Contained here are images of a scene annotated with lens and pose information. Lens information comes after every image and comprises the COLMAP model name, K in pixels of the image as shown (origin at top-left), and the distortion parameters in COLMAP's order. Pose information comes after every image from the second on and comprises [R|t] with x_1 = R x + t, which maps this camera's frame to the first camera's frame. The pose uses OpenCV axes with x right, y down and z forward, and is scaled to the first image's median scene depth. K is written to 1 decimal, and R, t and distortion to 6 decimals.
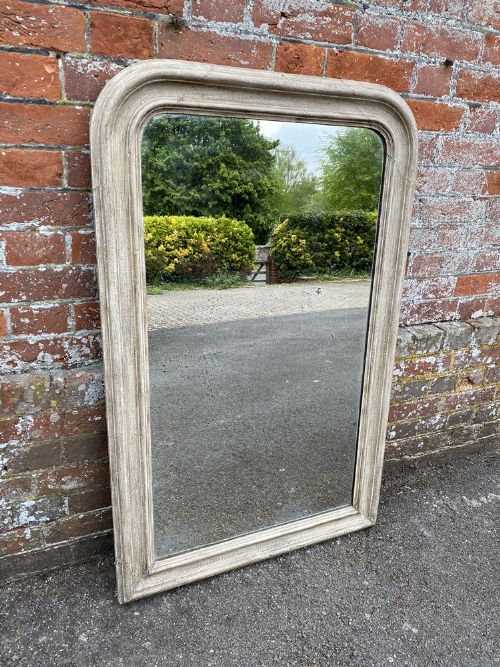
lens RADIAL K [[466.0, 0, 215.1], [0, 466.0, 339.0], [0, 0, 1]] dist [0.008969, -0.000725]
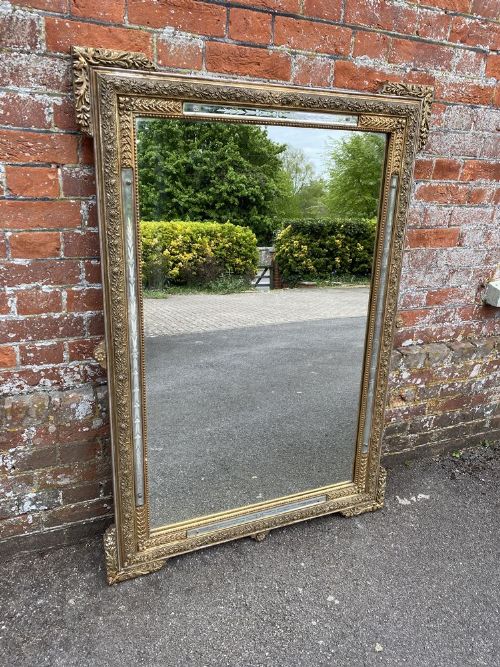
lens RADIAL K [[485.9, 0, 224.6], [0, 485.9, 324.3], [0, 0, 1]] dist [0.003921, 0.004882]
pose [[0.999852, 0.009857, -0.014083, 0.139836], [-0.010095, 0.999806, -0.016932, -0.095826], [0.013913, 0.017071, 0.999757, -0.322515]]
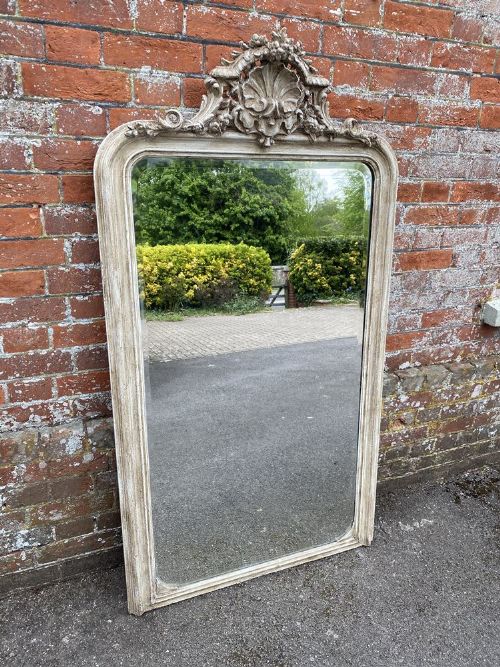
lens RADIAL K [[485.1, 0, 240.6], [0, 485.1, 325.5], [0, 0, 1]] dist [0.003164, -0.003486]
pose [[0.999212, -0.020966, -0.033701, 0.240519], [0.019257, 0.998552, -0.050231, -0.129278], [0.034706, 0.049543, 0.998169, -0.319896]]
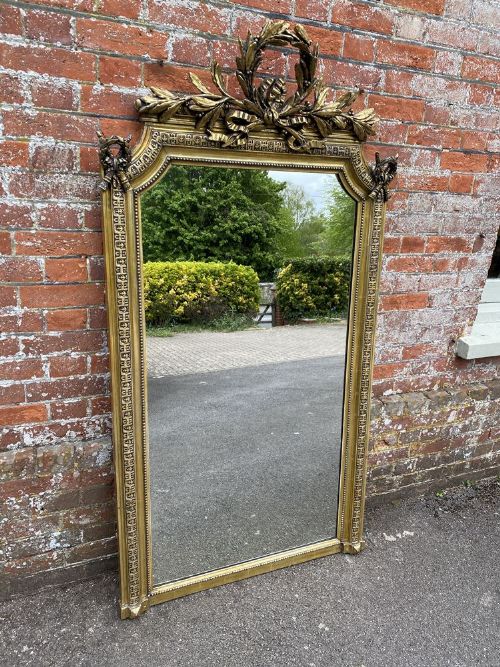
lens RADIAL K [[495.6, 0, 222.5], [0, 495.6, 309.0], [0, 0, 1]] dist [0.005275, -0.007229]
pose [[0.999548, -0.001248, -0.030050, 0.163713], [-0.001897, 0.994533, -0.104404, -0.181753], [0.030016, 0.104414, 0.994081, -0.583924]]
